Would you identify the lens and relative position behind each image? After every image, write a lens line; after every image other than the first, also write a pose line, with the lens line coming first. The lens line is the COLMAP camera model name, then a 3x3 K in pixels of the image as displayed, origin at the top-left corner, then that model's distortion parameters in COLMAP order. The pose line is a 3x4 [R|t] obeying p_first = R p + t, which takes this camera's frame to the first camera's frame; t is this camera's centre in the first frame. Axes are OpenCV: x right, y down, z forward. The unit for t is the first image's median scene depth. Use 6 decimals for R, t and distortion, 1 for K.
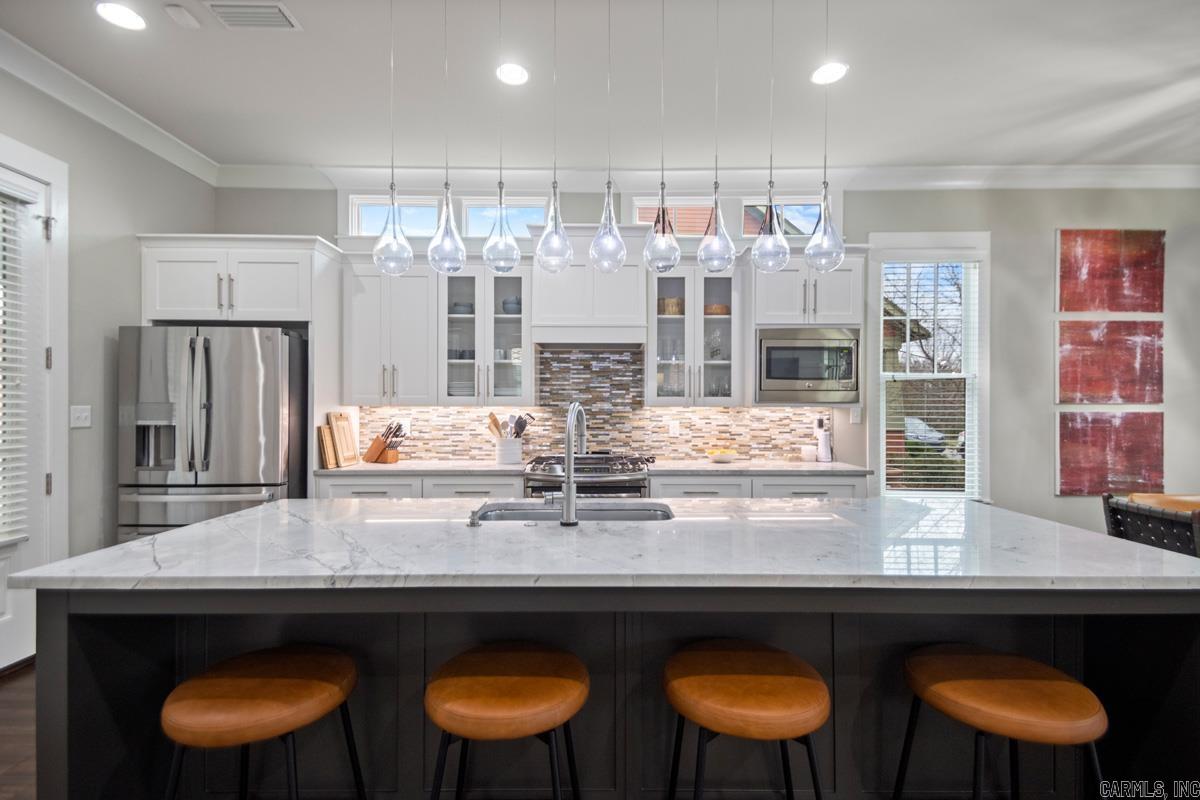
lens RADIAL K [[554.6, 0, 607.6], [0, 554.6, 407.2], [0, 0, 1]] dist [0.048245, -0.025774]
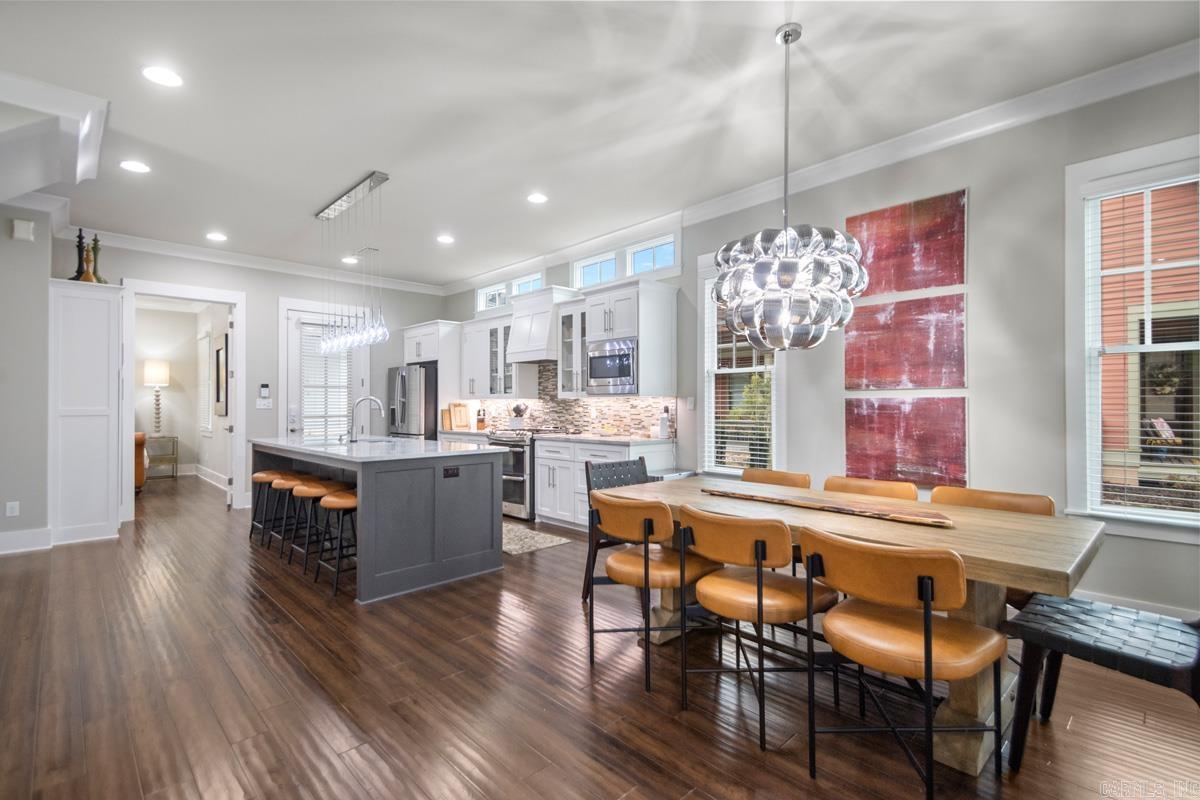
lens RADIAL K [[552.7, 0, 609.8], [0, 552.7, 401.4], [0, 0, 1]] dist [0.048442, -0.025350]
pose [[0.696929, -0.008716, -0.717087, 1.219731], [0.003486, 0.999956, -0.008766, 0.021105], [0.717131, 0.003609, 0.696929, 0.002732]]
